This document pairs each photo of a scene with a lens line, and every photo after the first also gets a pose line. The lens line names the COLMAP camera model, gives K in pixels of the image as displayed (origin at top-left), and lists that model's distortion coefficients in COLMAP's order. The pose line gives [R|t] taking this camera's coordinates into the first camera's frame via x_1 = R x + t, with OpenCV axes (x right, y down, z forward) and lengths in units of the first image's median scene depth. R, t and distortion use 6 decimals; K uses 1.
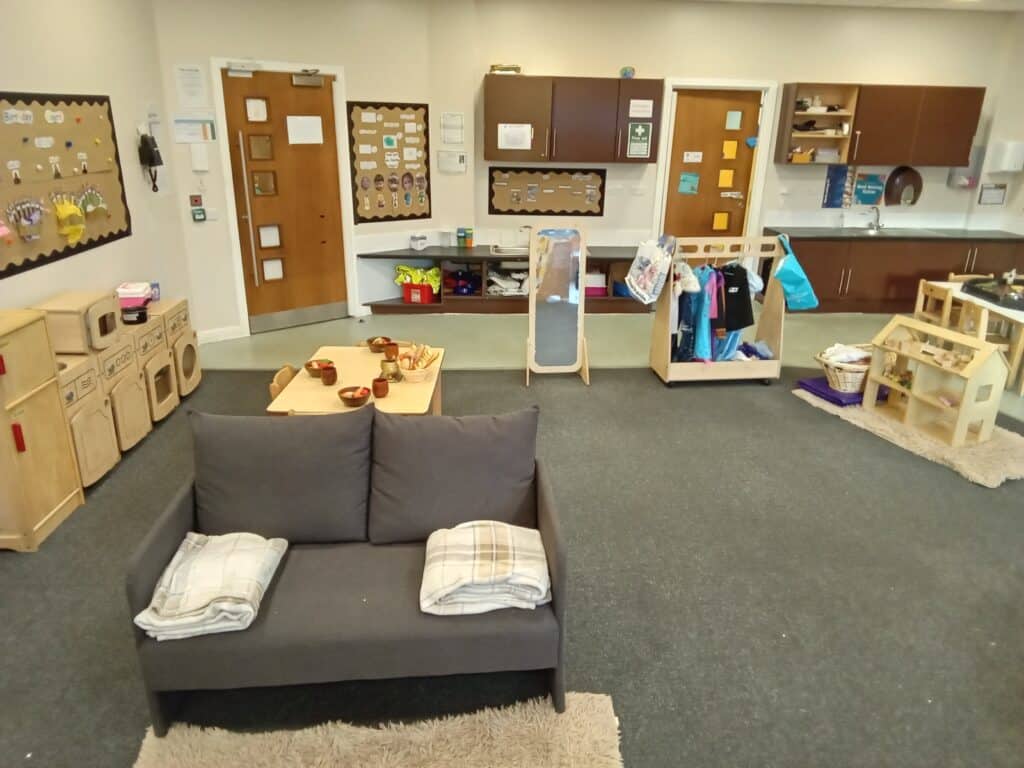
lens RADIAL K [[701.2, 0, 515.8], [0, 701.2, 381.3], [0, 0, 1]] dist [0.062823, -0.069603]
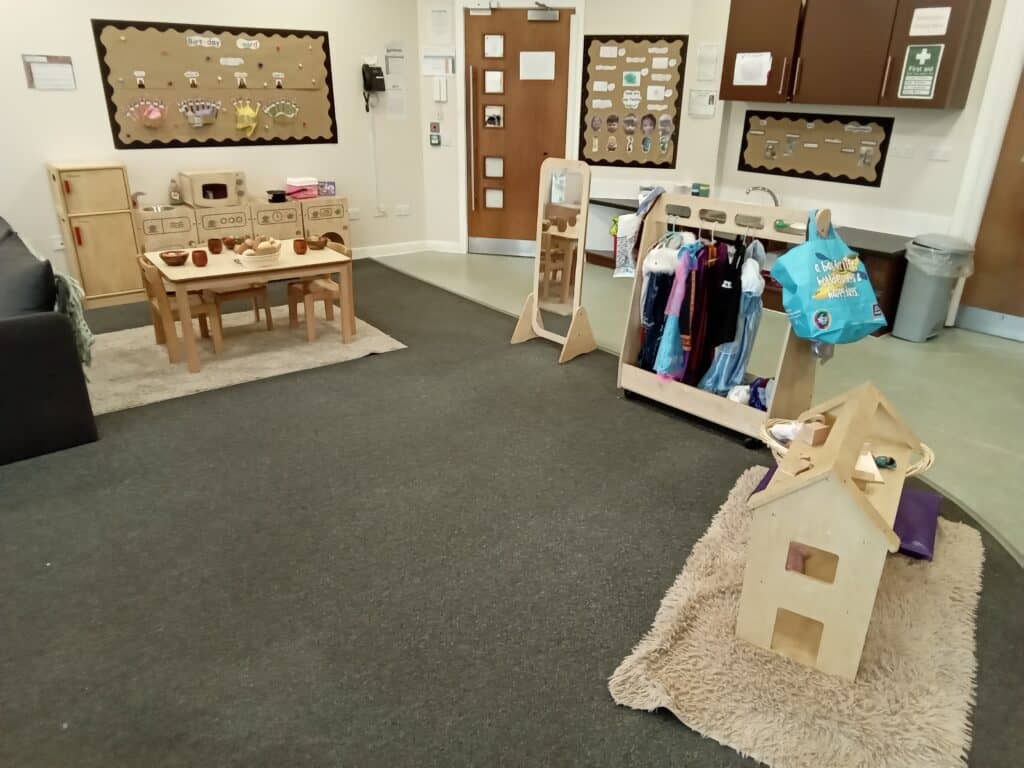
lens RADIAL K [[701.2, 0, 515.8], [0, 701.2, 381.3], [0, 0, 1]] dist [0.062823, -0.069603]
pose [[0.589503, 0.306254, -0.747458, 0.540492], [-0.288056, 0.944206, 0.159684, -0.069210], [0.754658, 0.121176, 0.644831, 0.333479]]
